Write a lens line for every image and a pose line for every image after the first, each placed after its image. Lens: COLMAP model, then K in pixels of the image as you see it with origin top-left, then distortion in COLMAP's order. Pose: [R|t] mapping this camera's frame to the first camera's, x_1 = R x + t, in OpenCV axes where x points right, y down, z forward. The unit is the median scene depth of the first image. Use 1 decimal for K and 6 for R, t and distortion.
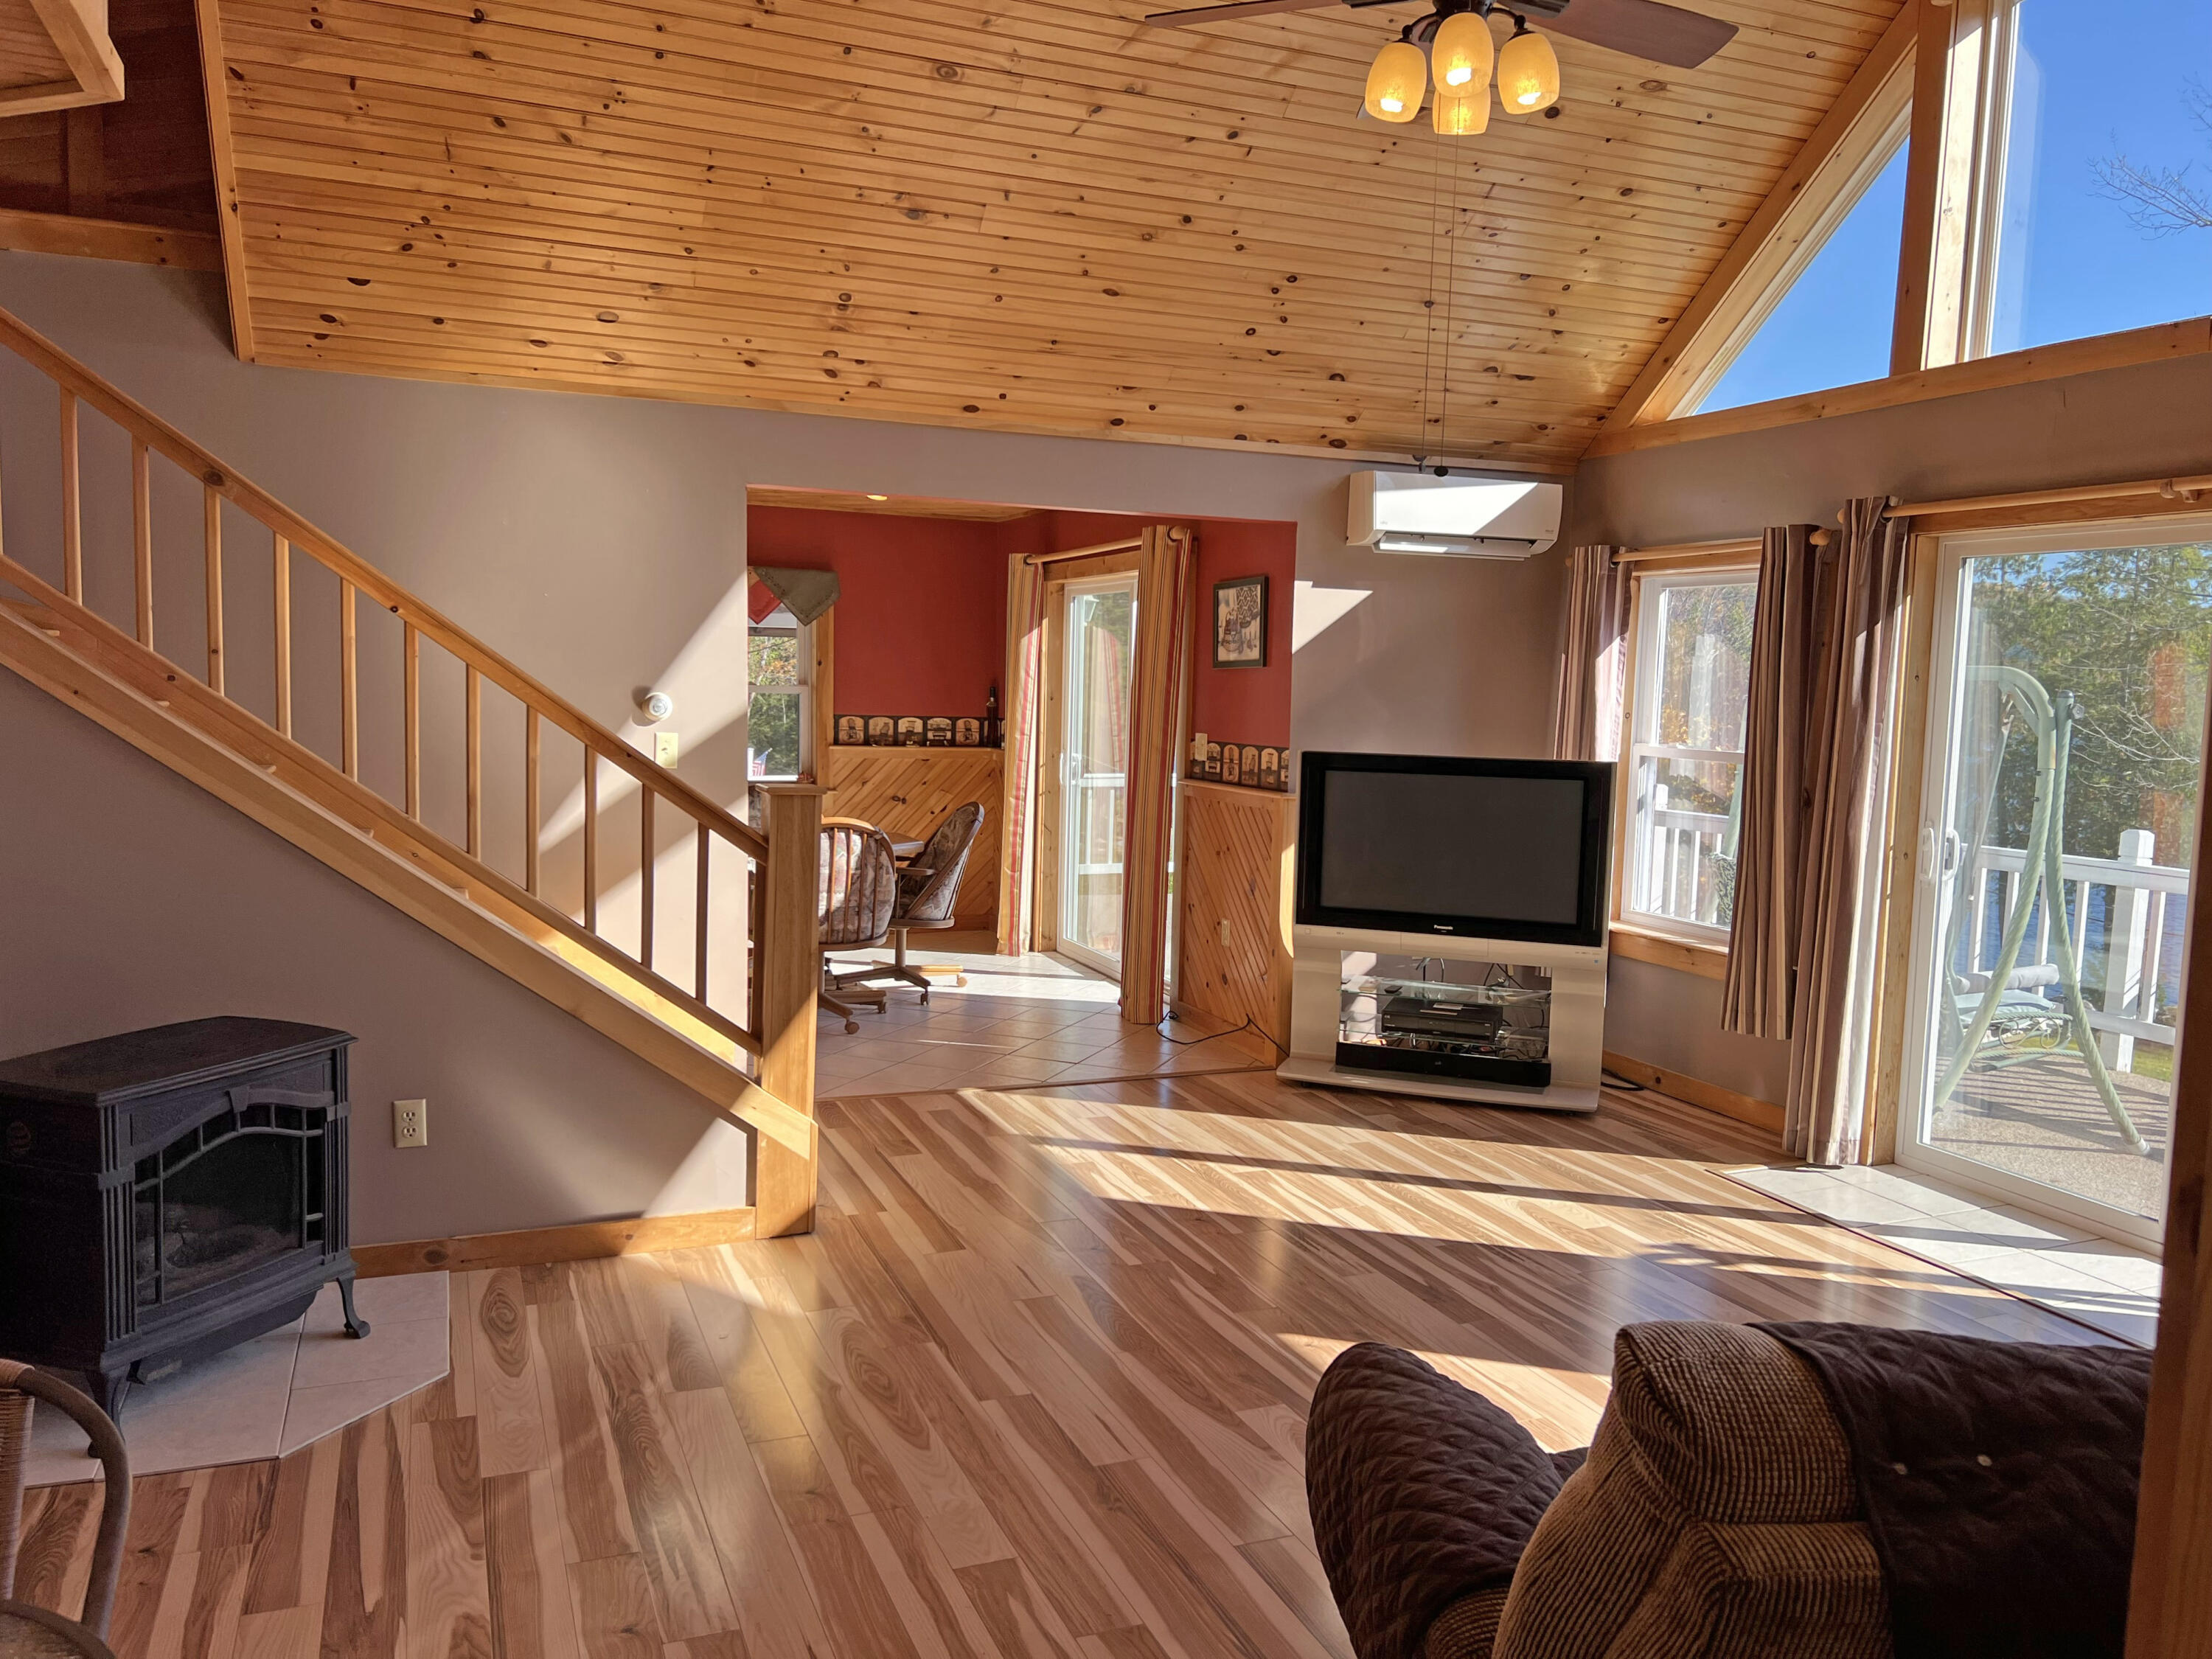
lens RADIAL K [[1668.8, 0, 1113.2], [0, 1668.8, 834.3], [0, 0, 1]] dist [0.059025, -0.059019]
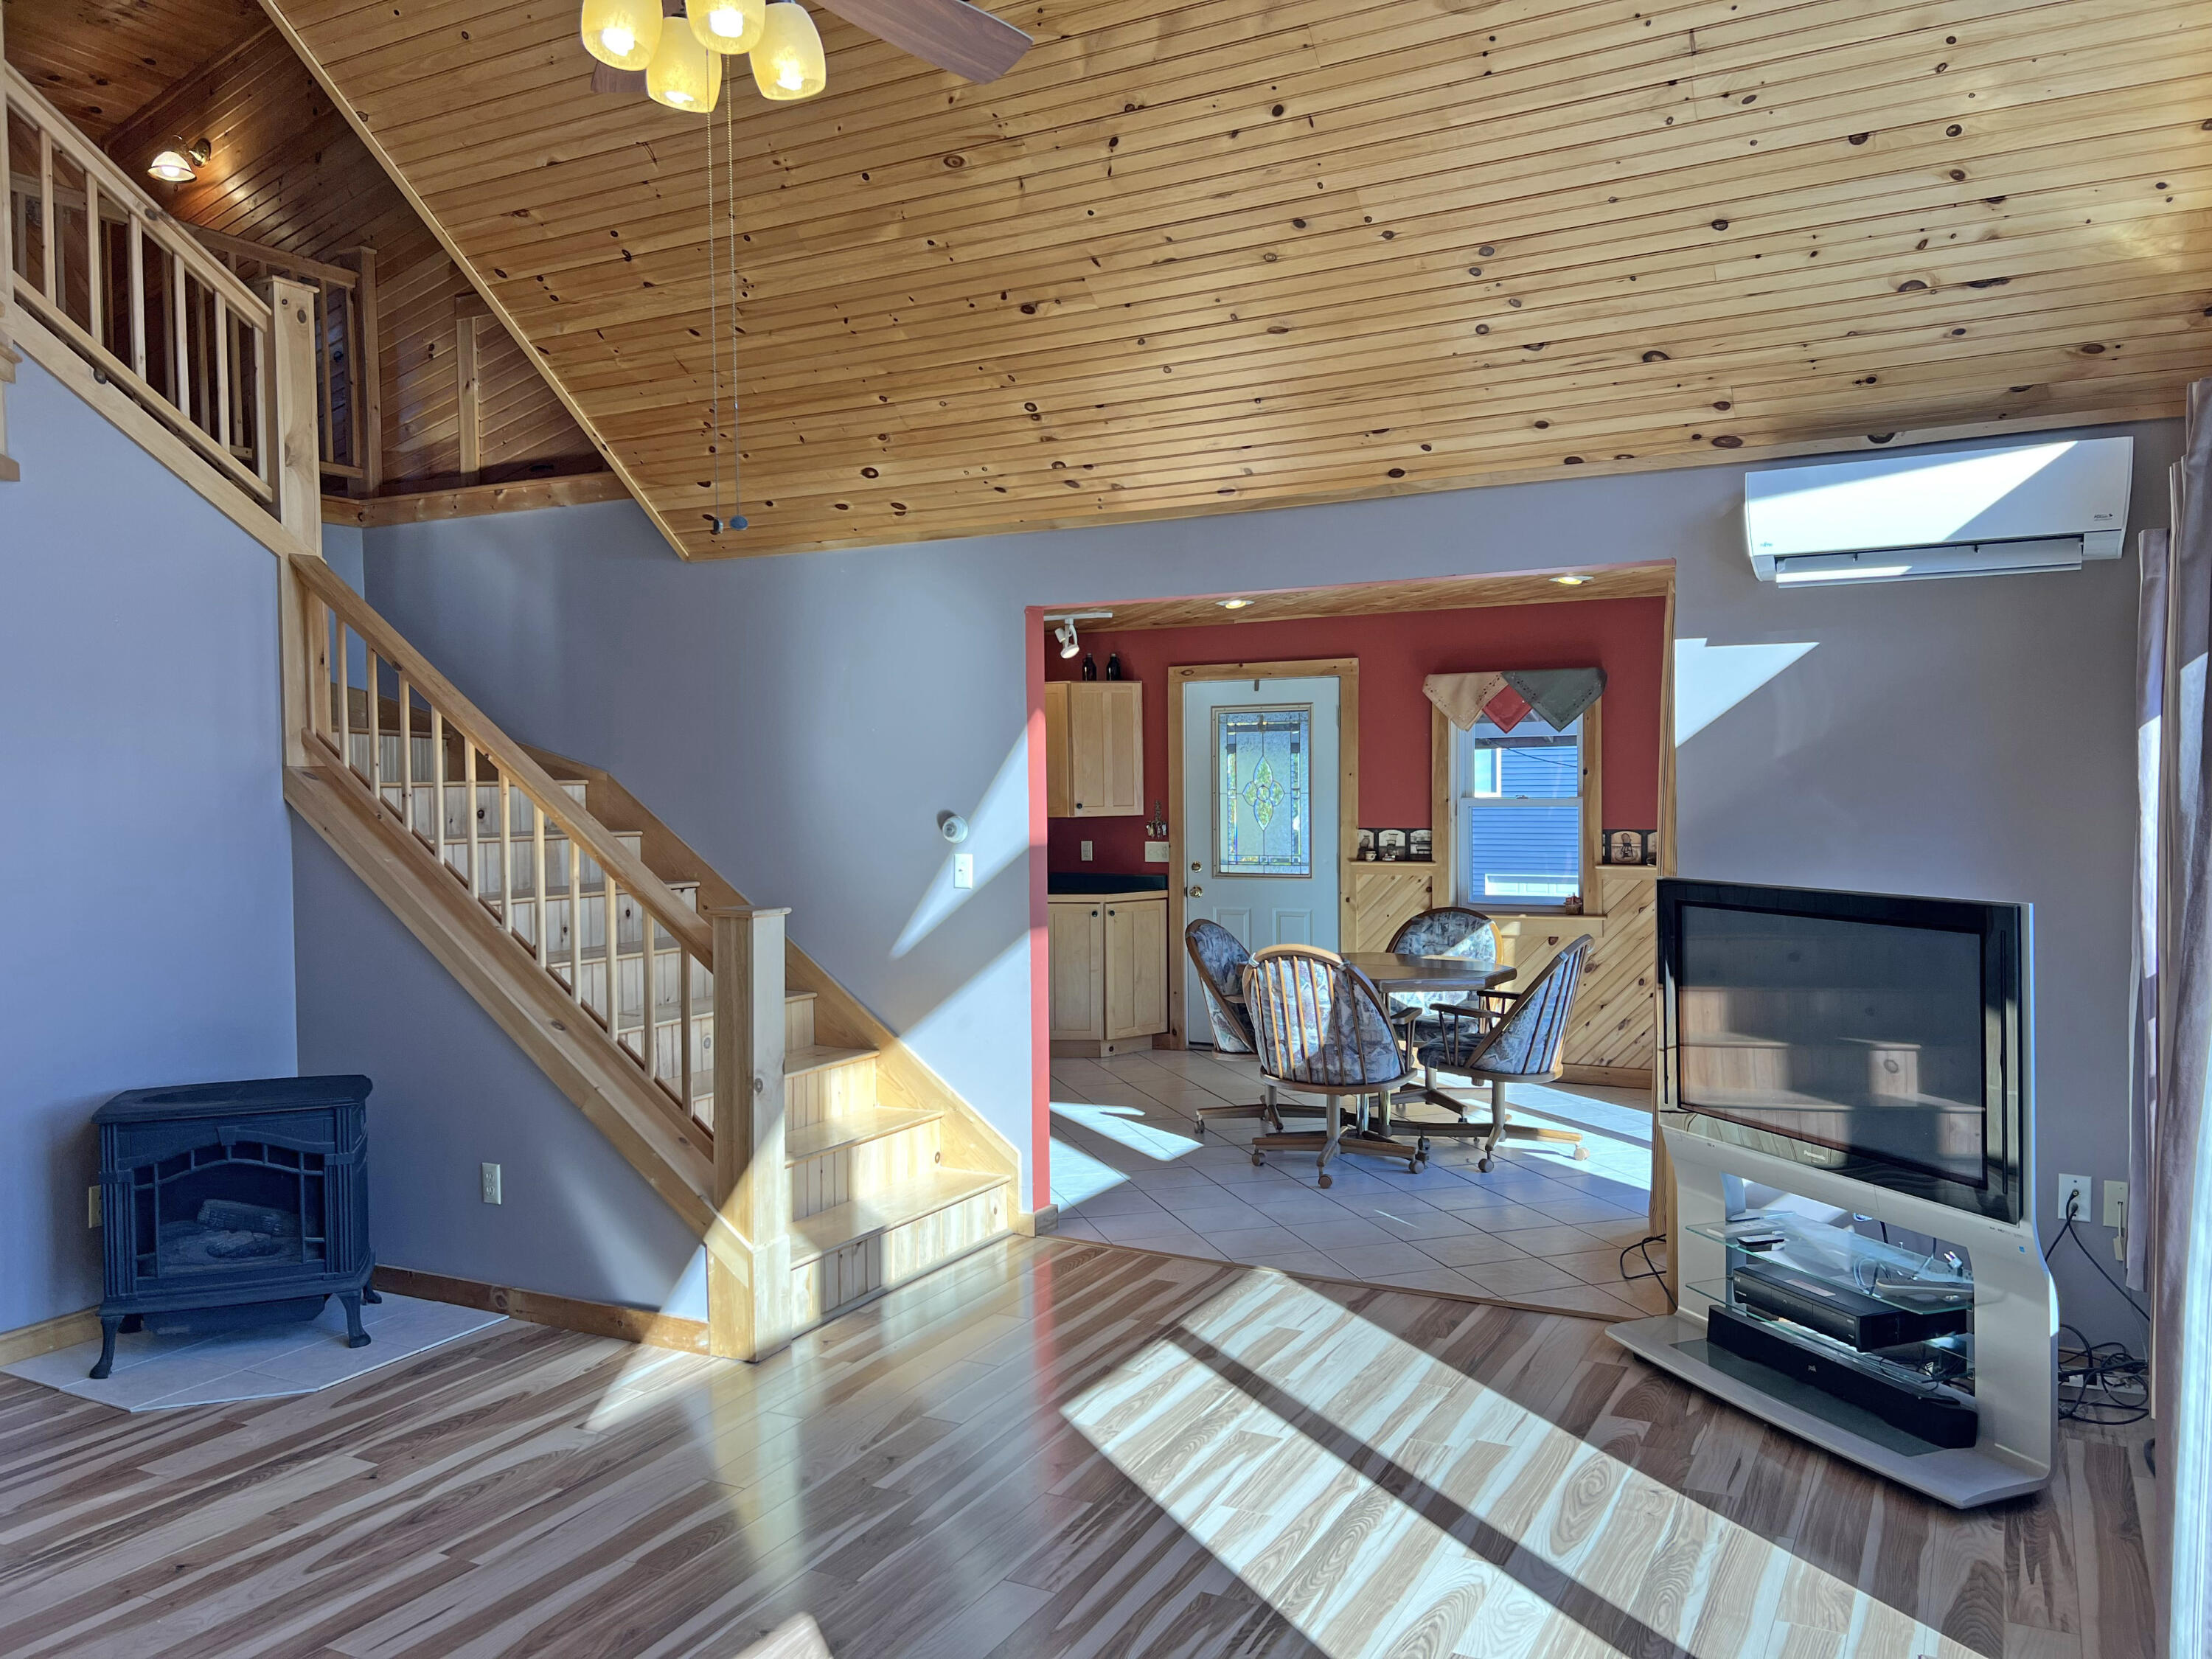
lens RADIAL K [[1668.8, 0, 1118.4], [0, 1668.8, 836.5], [0, 0, 1]] dist [0.059025, -0.059019]
pose [[0.644683, -0.009138, -0.764395, 0.616422], [-0.042246, 0.997975, -0.047560, -0.028027], [0.763282, 0.062954, 0.642991, 0.435734]]
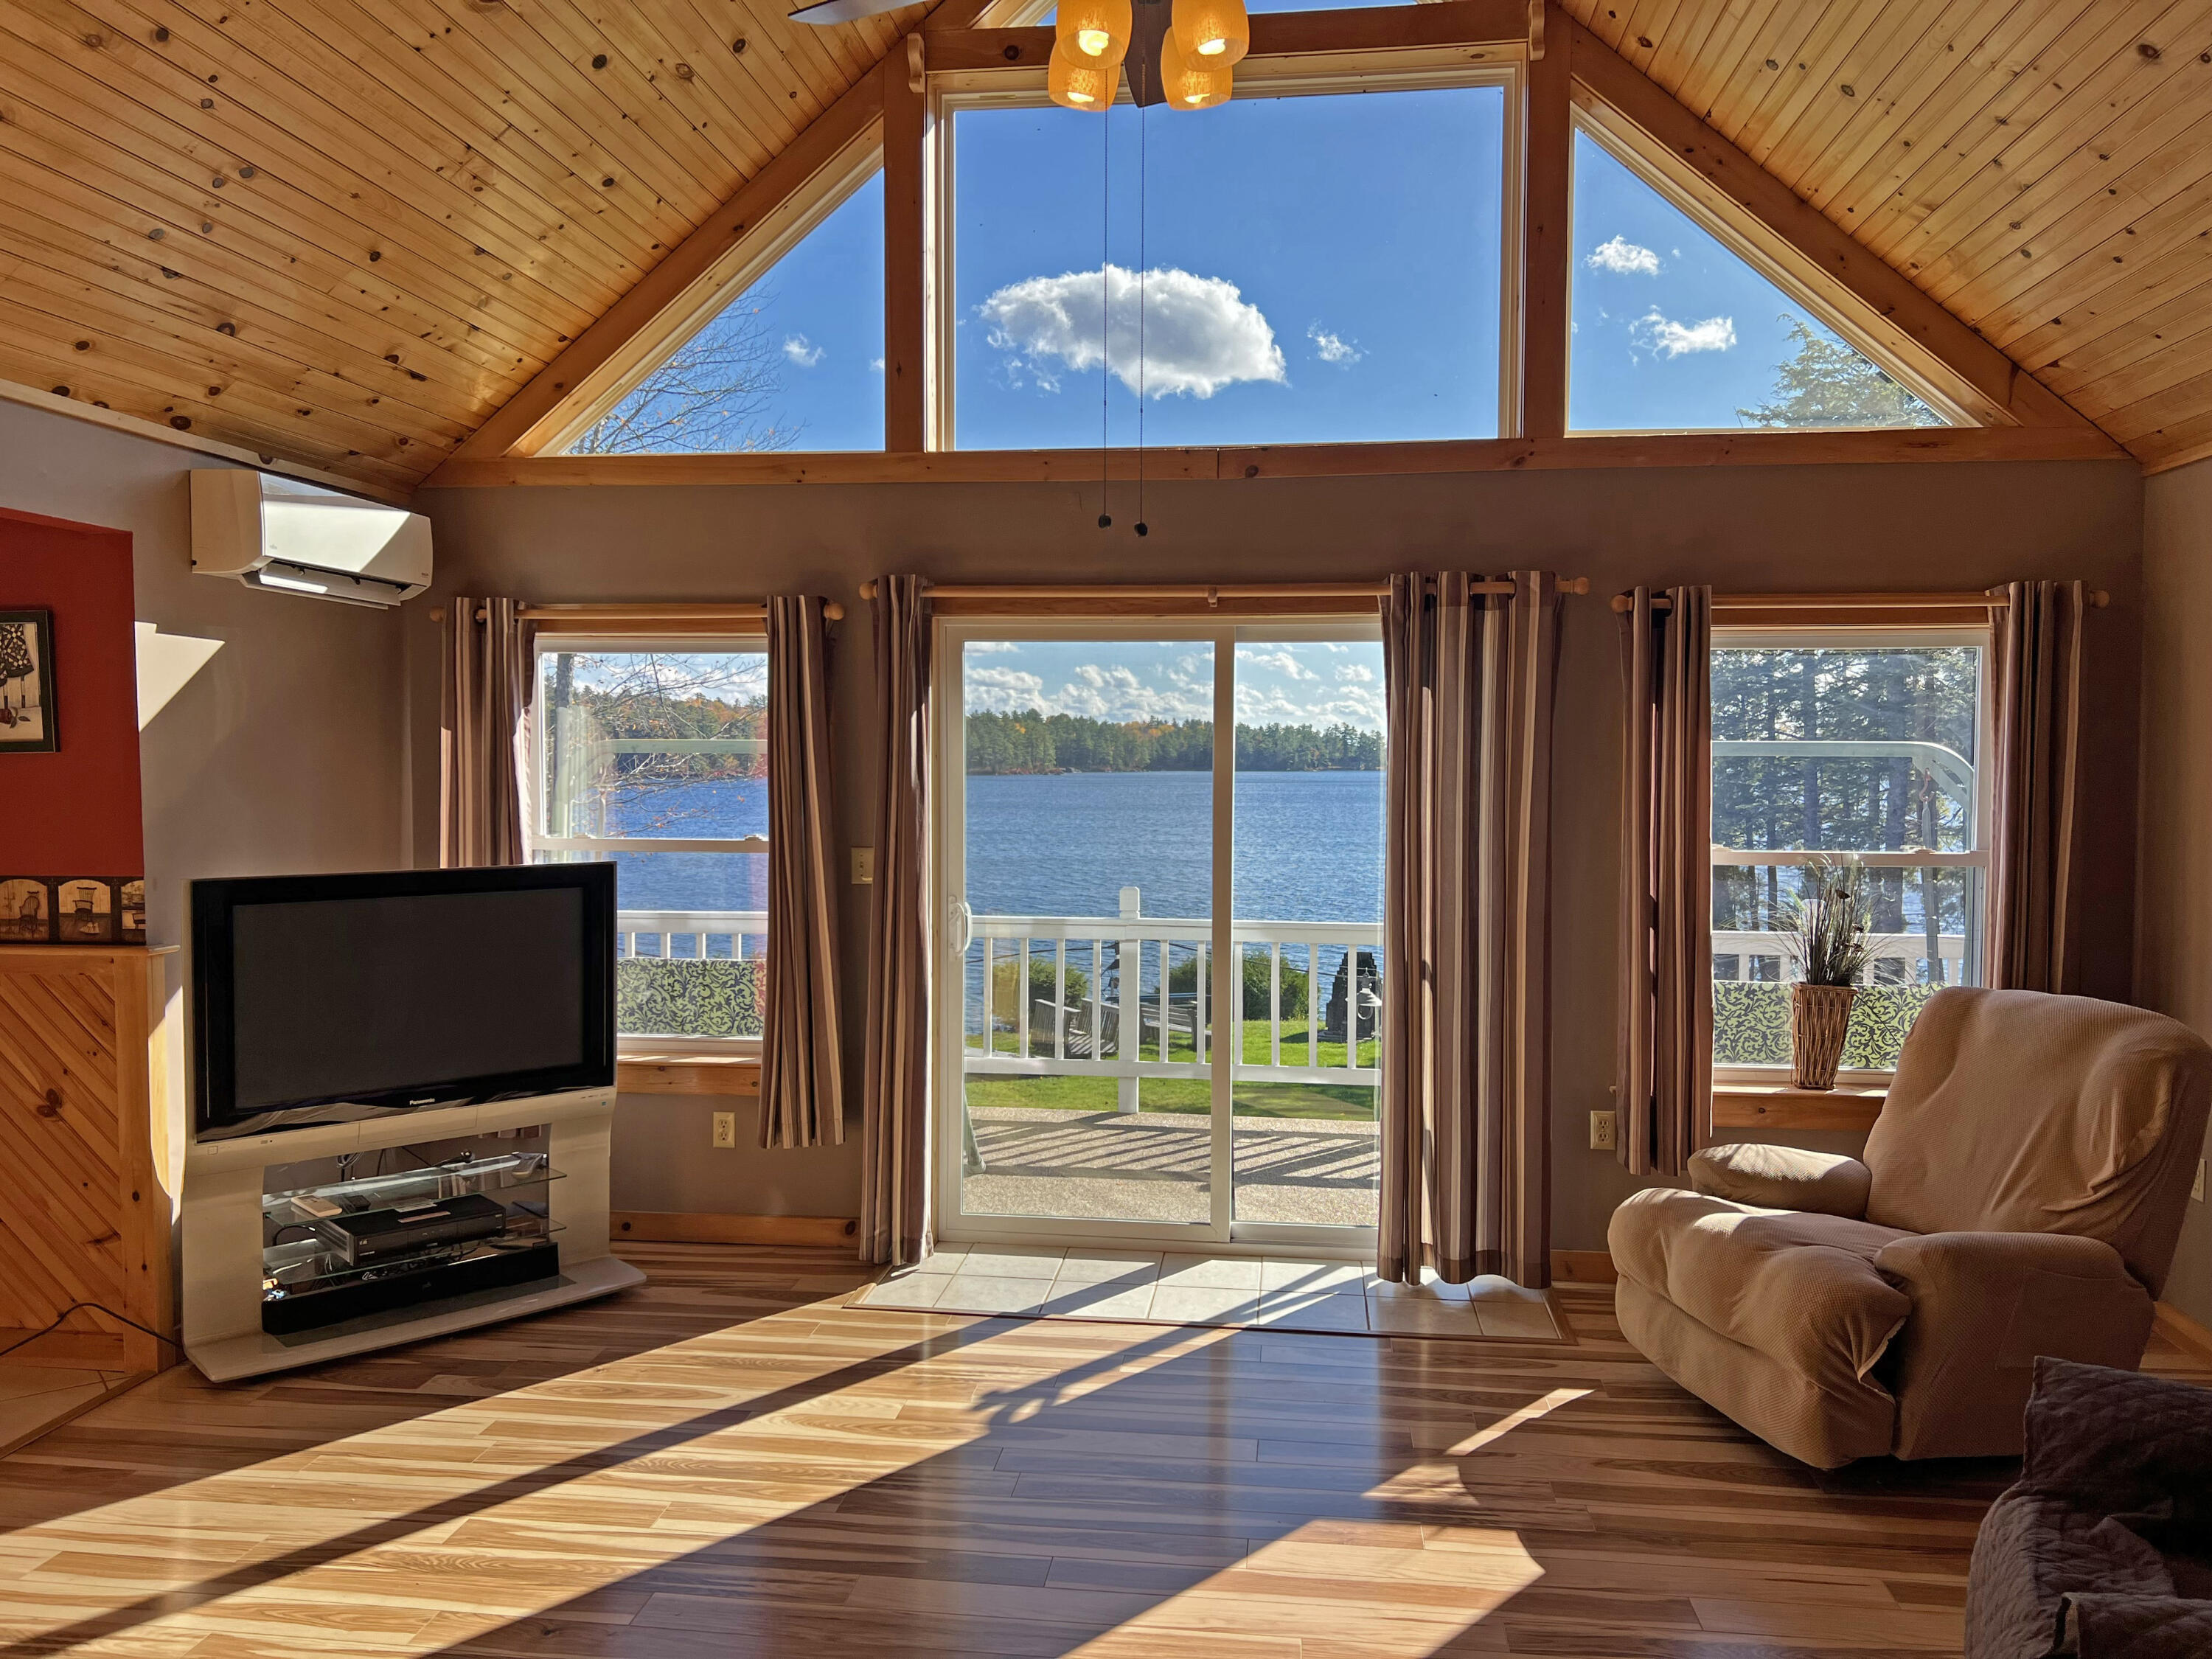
lens RADIAL K [[1668.8, 0, 1095.0], [0, 1668.8, 828.3], [0, 0, 1]] dist [0.059025, -0.059019]
pose [[0.485785, -0.062600, 0.871834, -0.352846], [0.089232, 0.995773, 0.021779, -0.063854], [-0.869512, 0.067216, 0.489317, 0.435115]]
